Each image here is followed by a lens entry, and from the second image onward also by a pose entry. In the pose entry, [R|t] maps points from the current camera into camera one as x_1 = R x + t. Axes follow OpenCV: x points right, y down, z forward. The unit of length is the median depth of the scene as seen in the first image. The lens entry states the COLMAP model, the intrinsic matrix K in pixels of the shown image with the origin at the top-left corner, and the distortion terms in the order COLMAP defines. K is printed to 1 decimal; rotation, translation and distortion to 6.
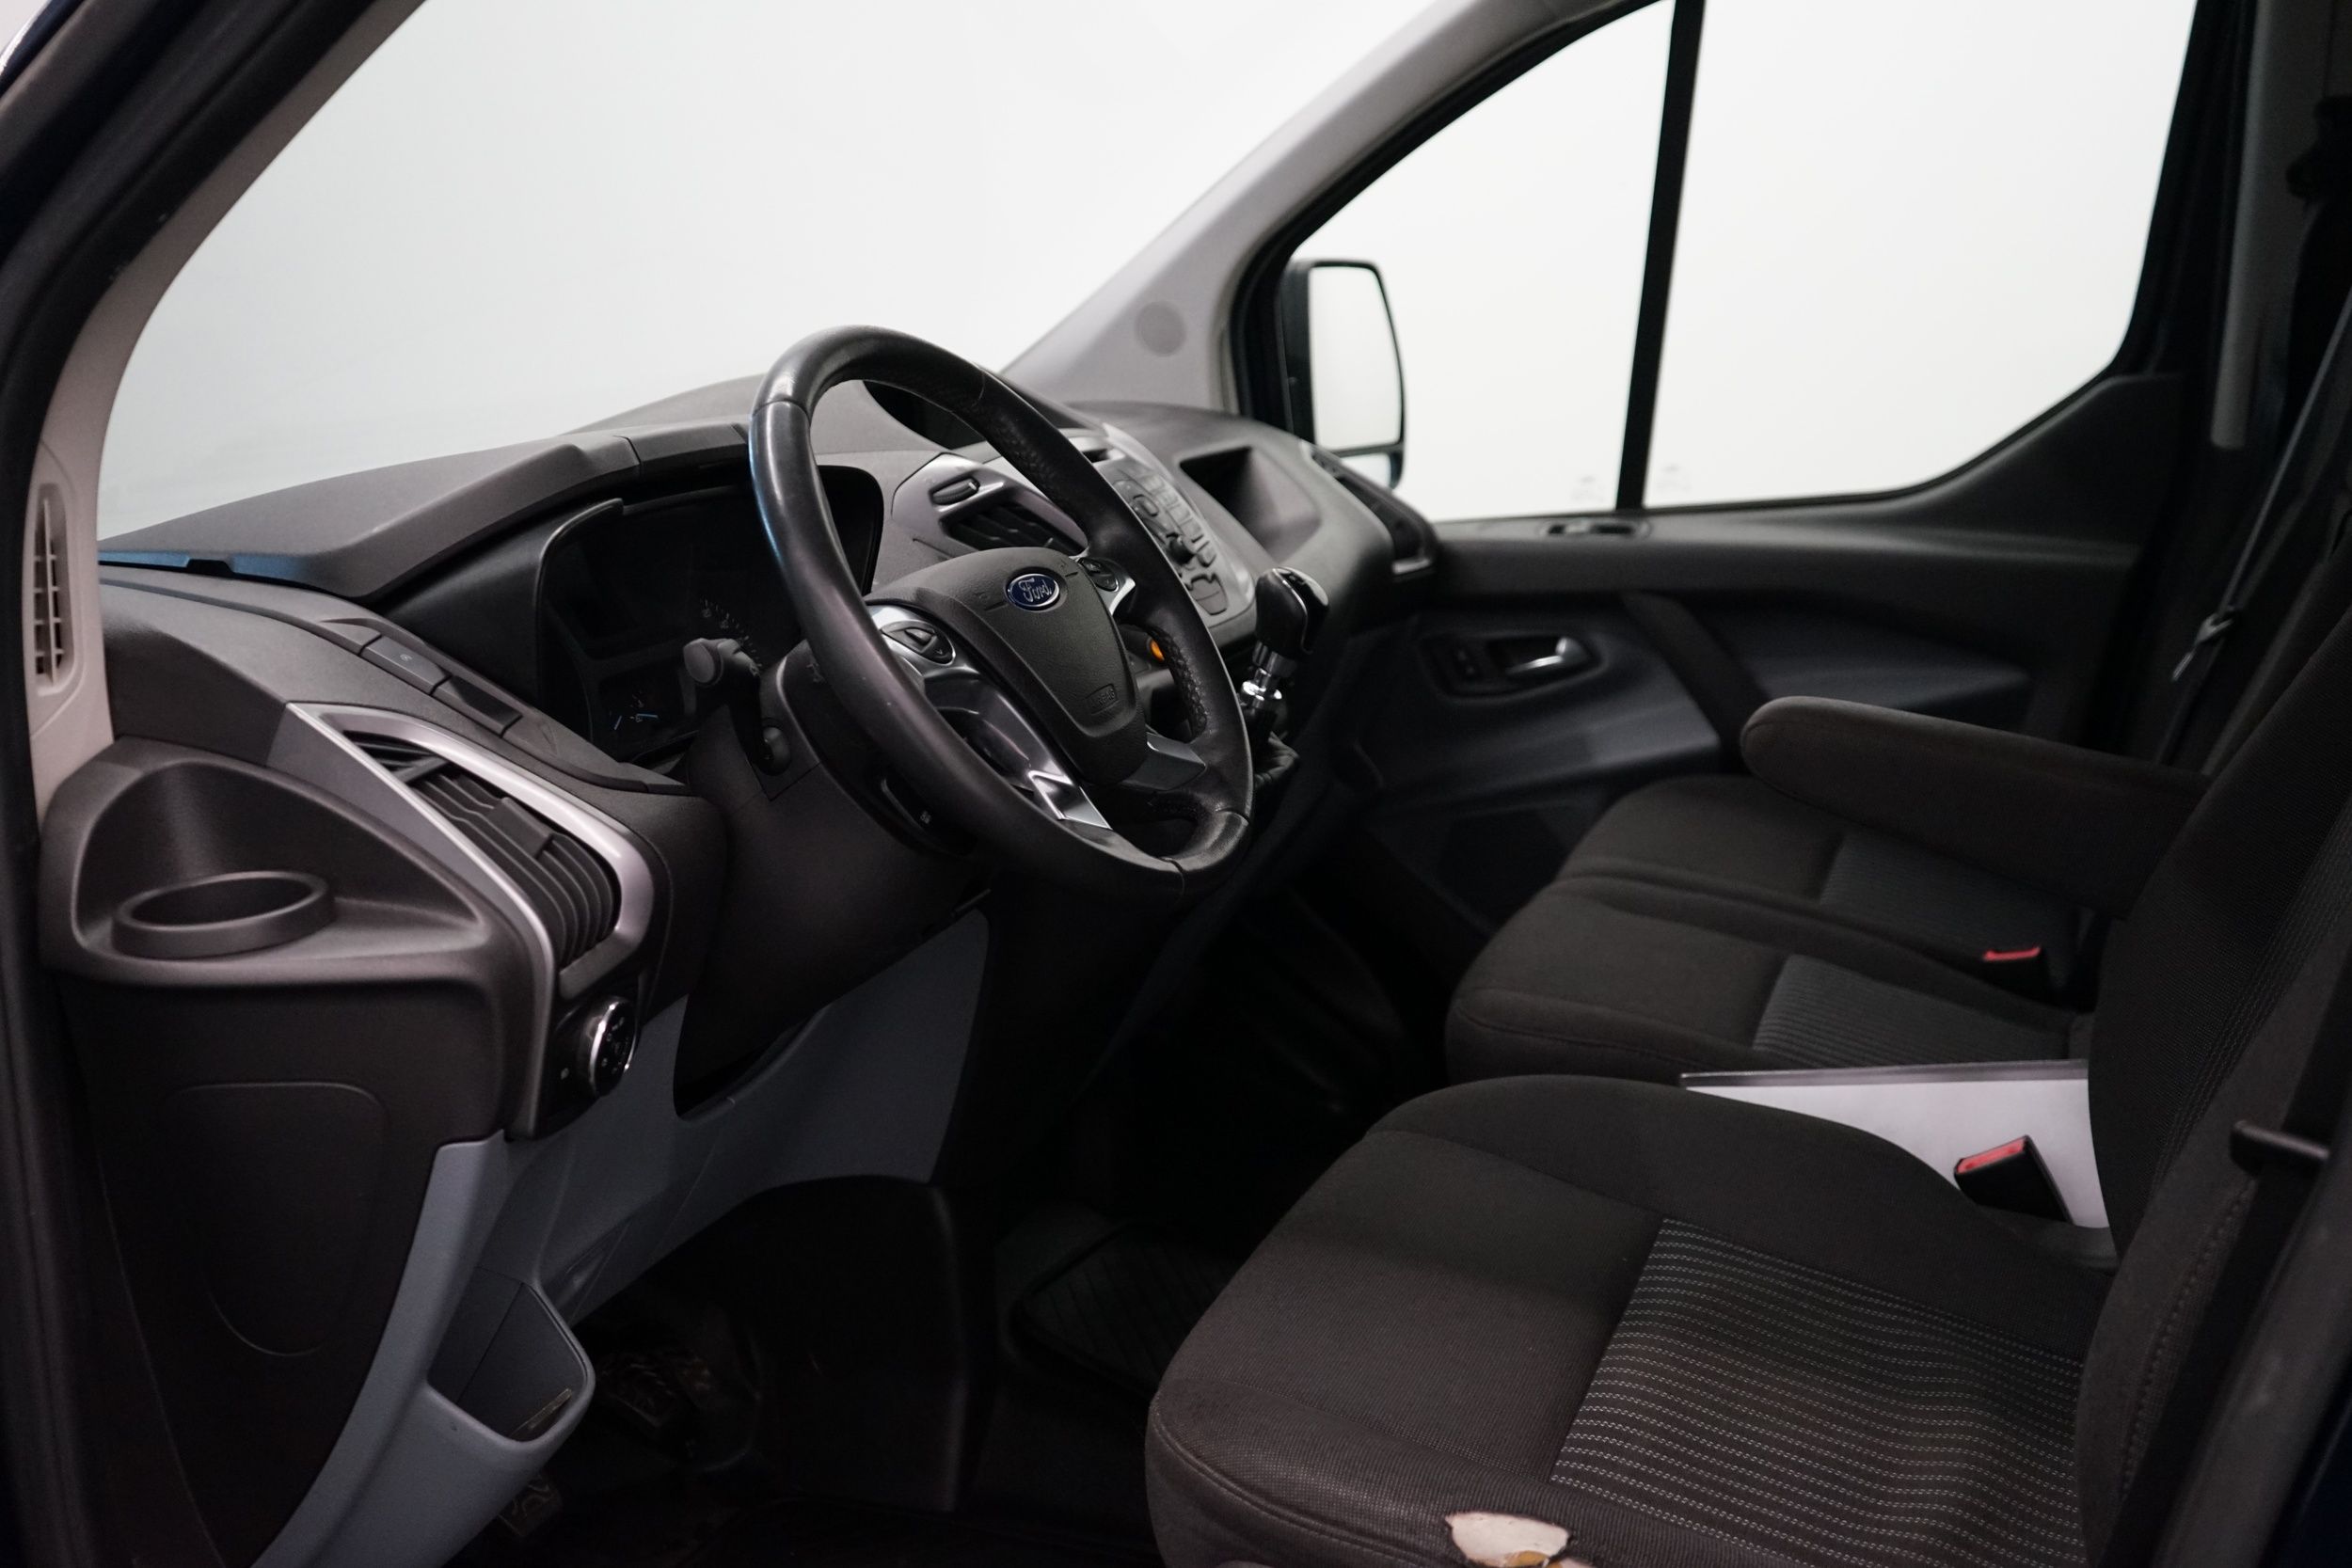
lens RADIAL K [[2249.0, 0, 1176.0], [0, 2249.0, 784.0], [0, 0, 1]] dist [0.004961, 0.000949]
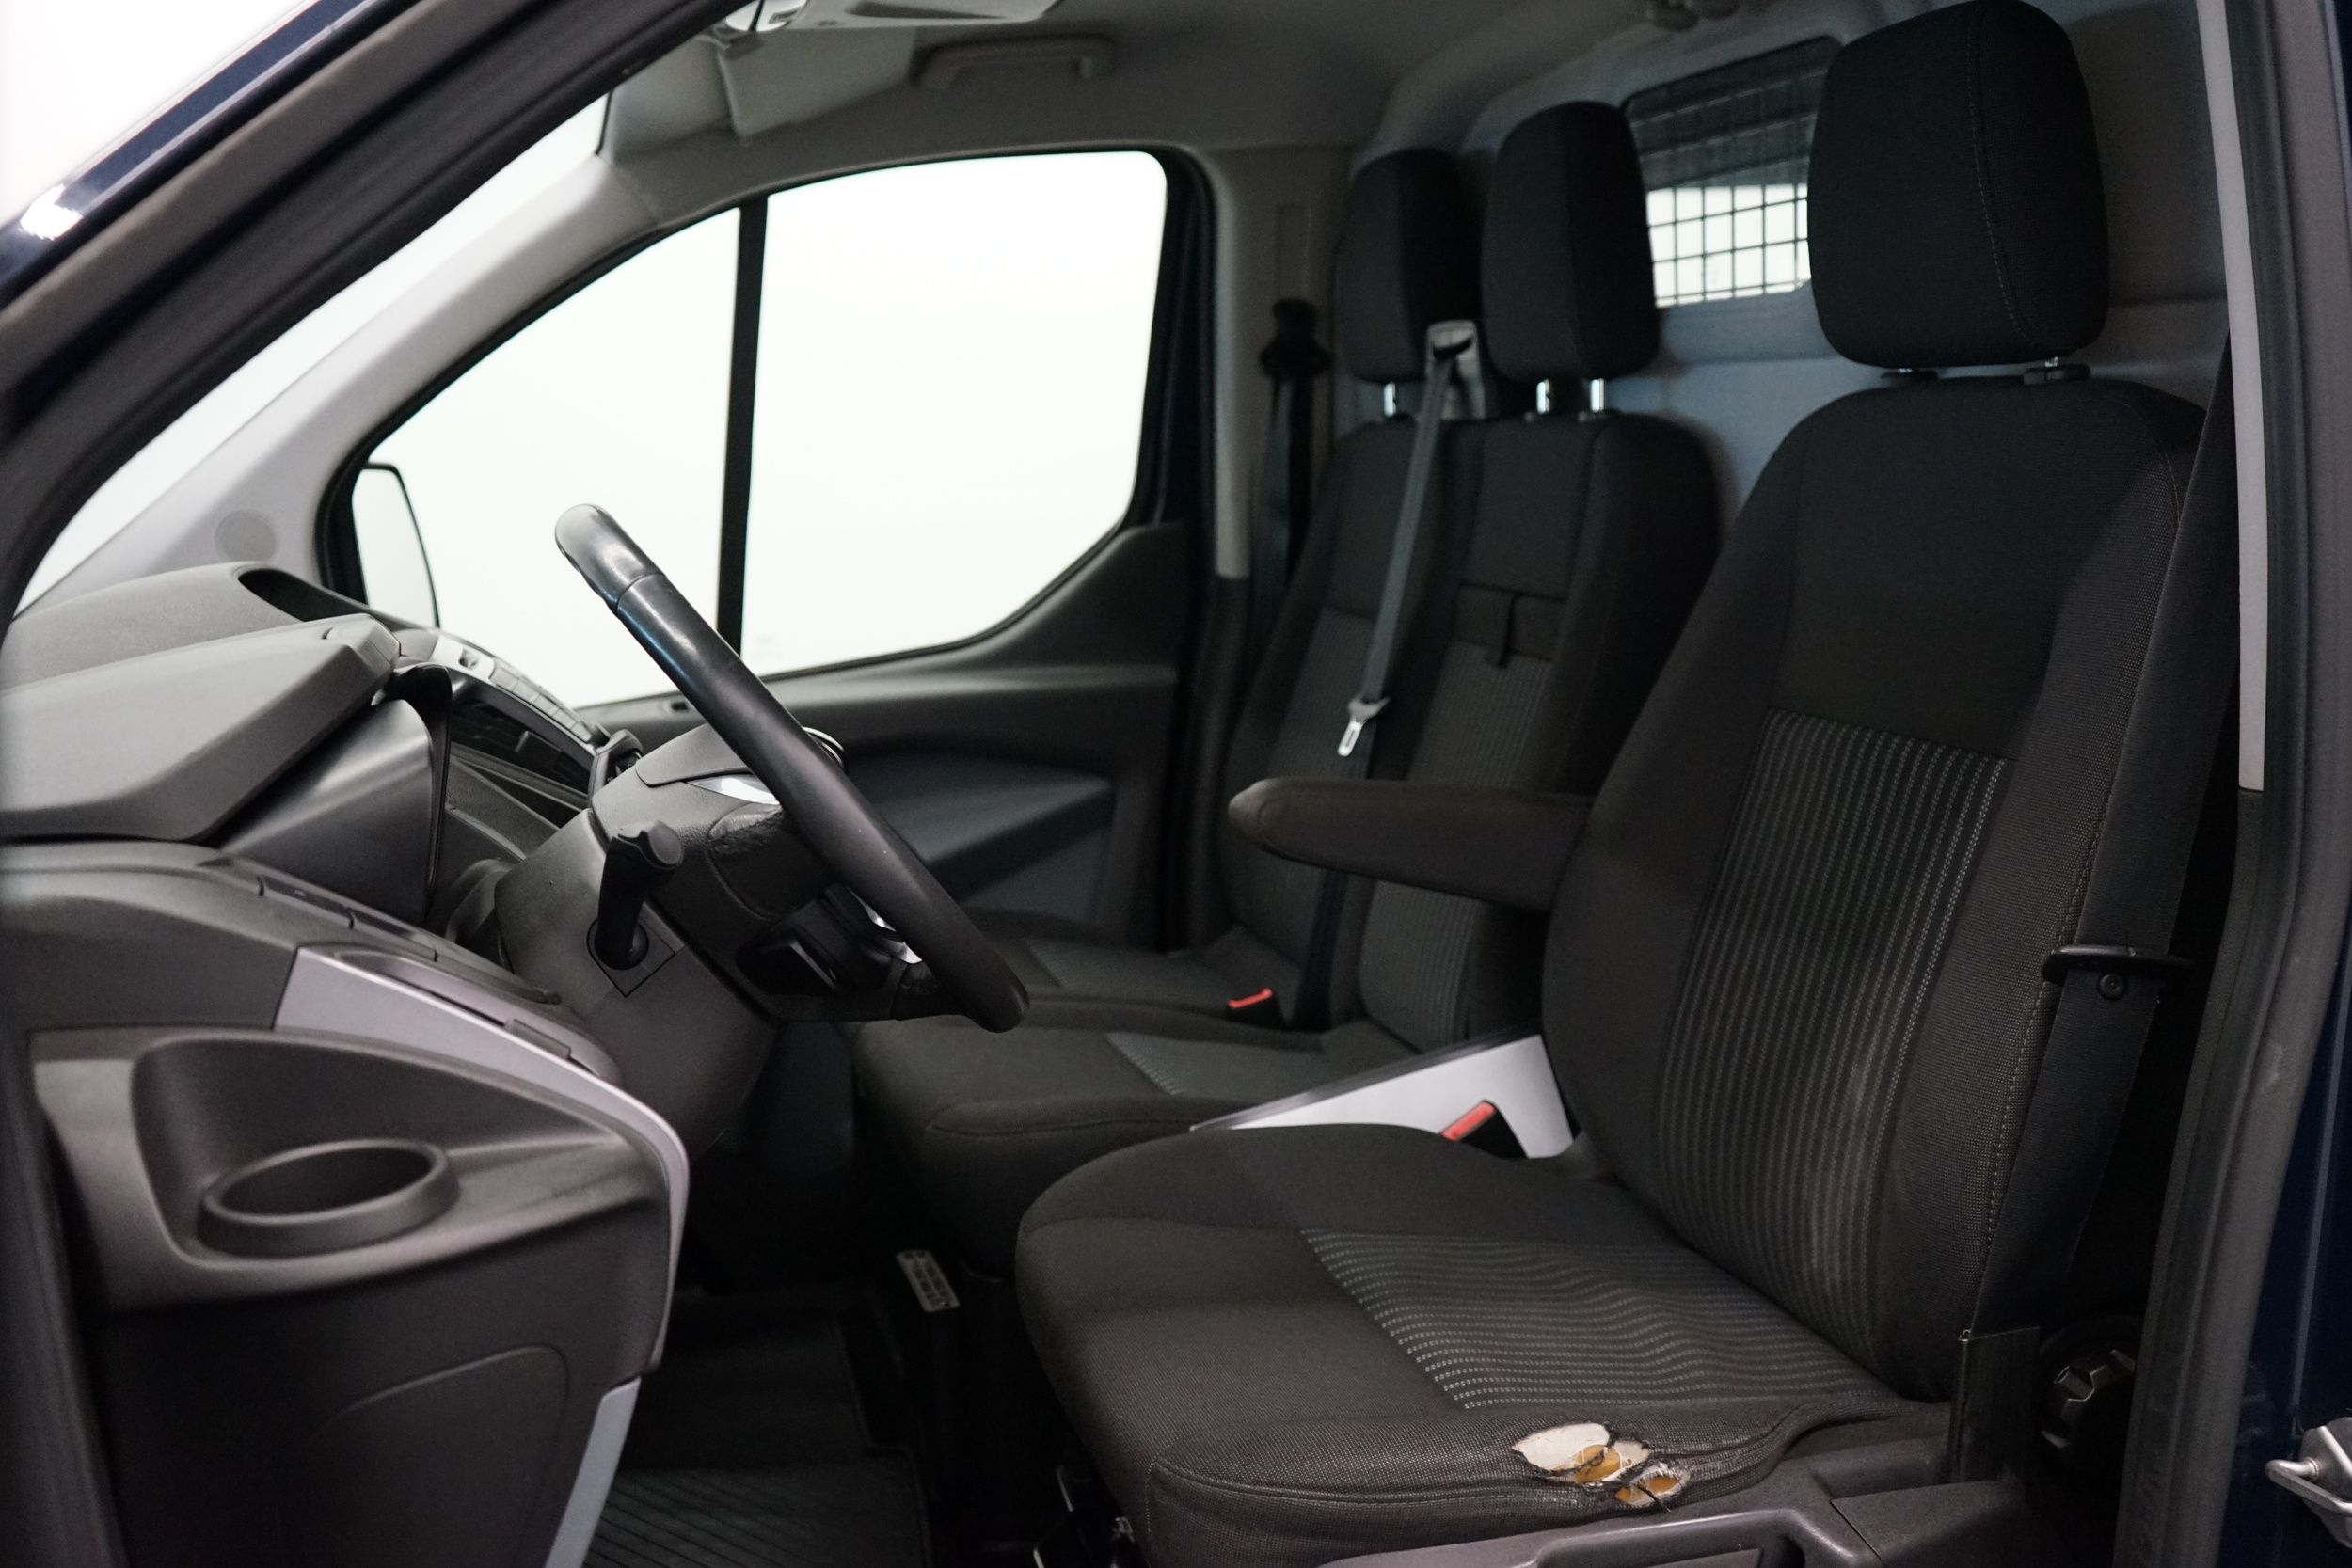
lens RADIAL K [[2249.0, 0, 1176.0], [0, 2249.0, 784.0], [0, 0, 1]] dist [0.004961, 0.000949]
pose [[0.782469, -0.123523, 0.610314, -0.499186], [0.180109, 0.983128, -0.031935, -0.007334], [-0.596072, 0.134911, 0.791515, 0.089341]]
